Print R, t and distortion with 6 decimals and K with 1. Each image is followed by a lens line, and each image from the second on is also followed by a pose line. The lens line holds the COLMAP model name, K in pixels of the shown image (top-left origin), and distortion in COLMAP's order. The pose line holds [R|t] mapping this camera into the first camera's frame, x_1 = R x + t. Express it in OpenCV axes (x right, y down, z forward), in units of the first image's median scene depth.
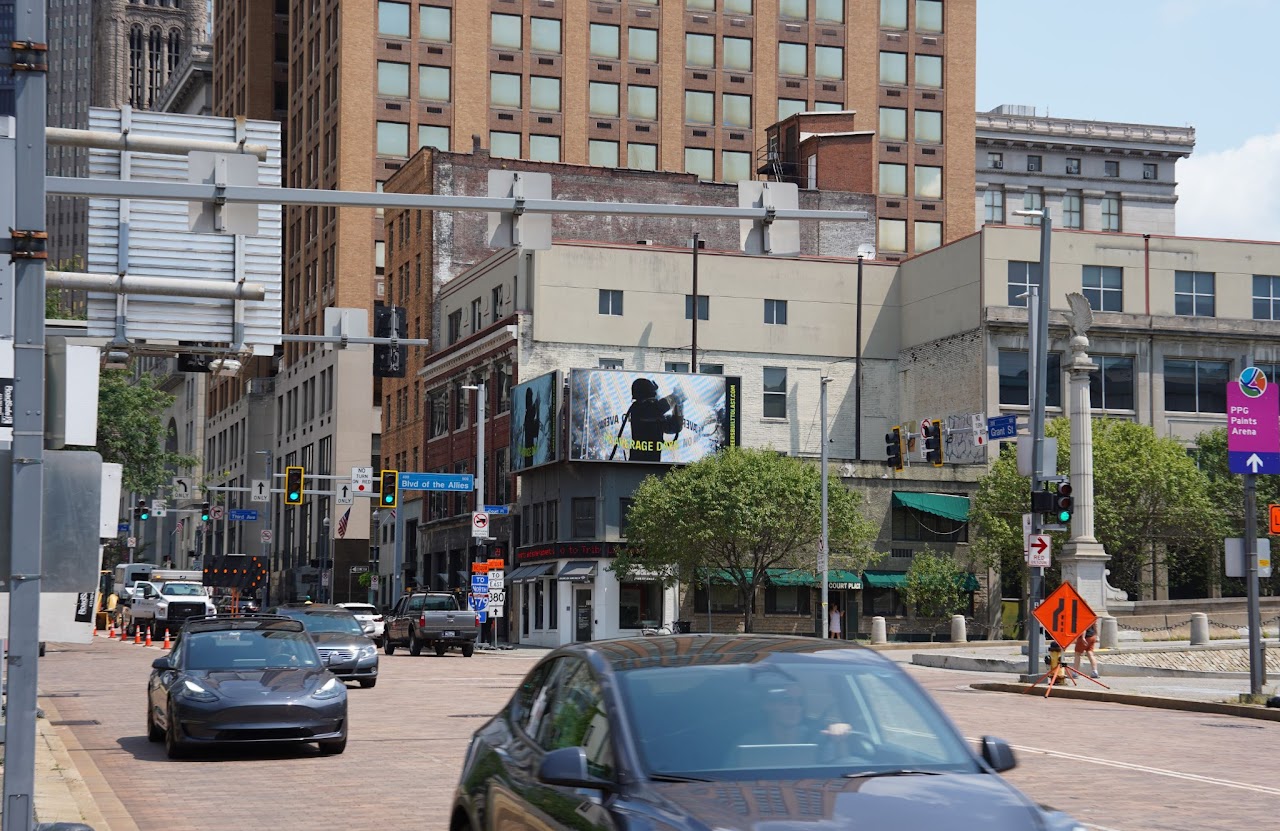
lens RADIAL K [[2195.6, 0, 635.5], [0, 2195.6, 412.5], [0, 0, 1]] dist [0.270654, 0.000000]
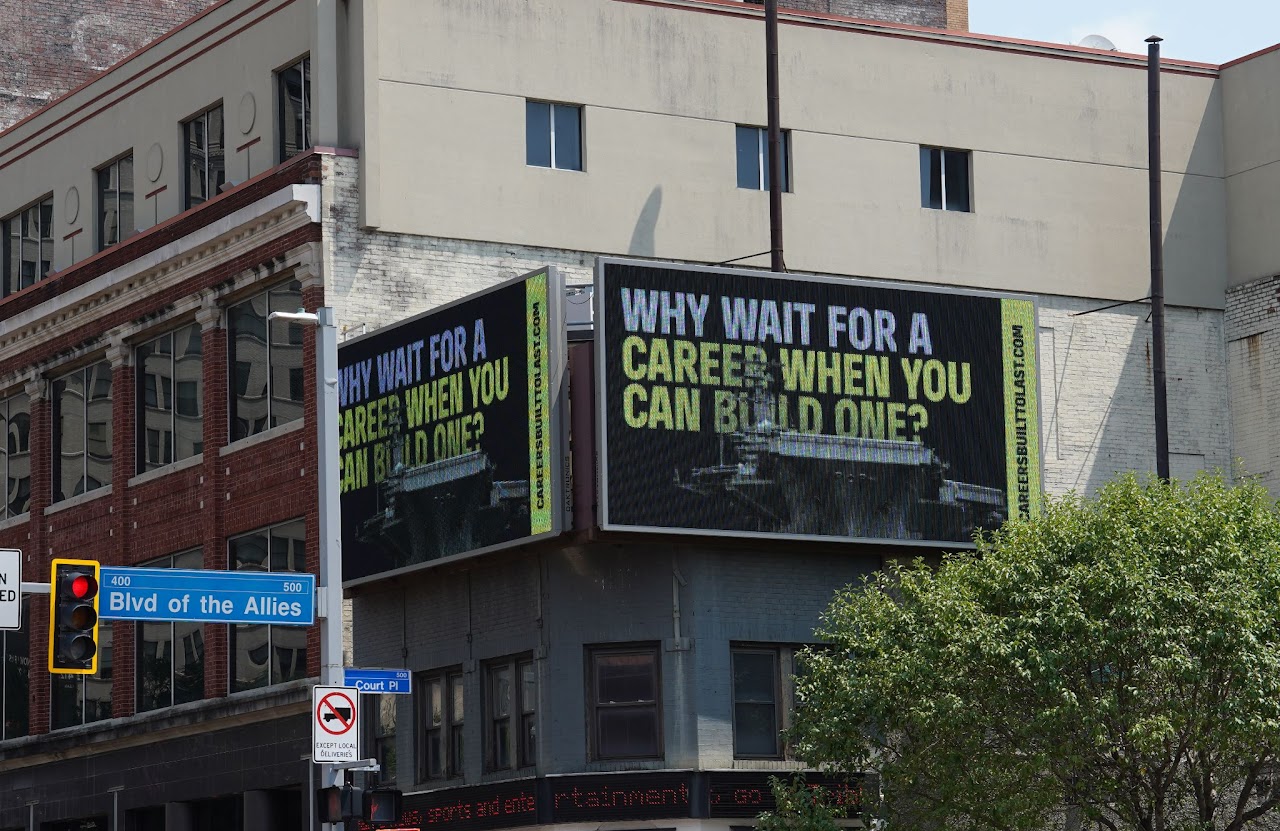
lens RADIAL K [[3615.1, 0, 643.1], [0, 3615.1, 417.6], [0, 0, 1]] dist [0.313772, 0.000000]
pose [[0.978943, 0.001045, 0.204133, -0.123359], [0.010006, 0.998539, -0.053098, 0.030724], [-0.203890, 0.054022, 0.977502, 0.405776]]
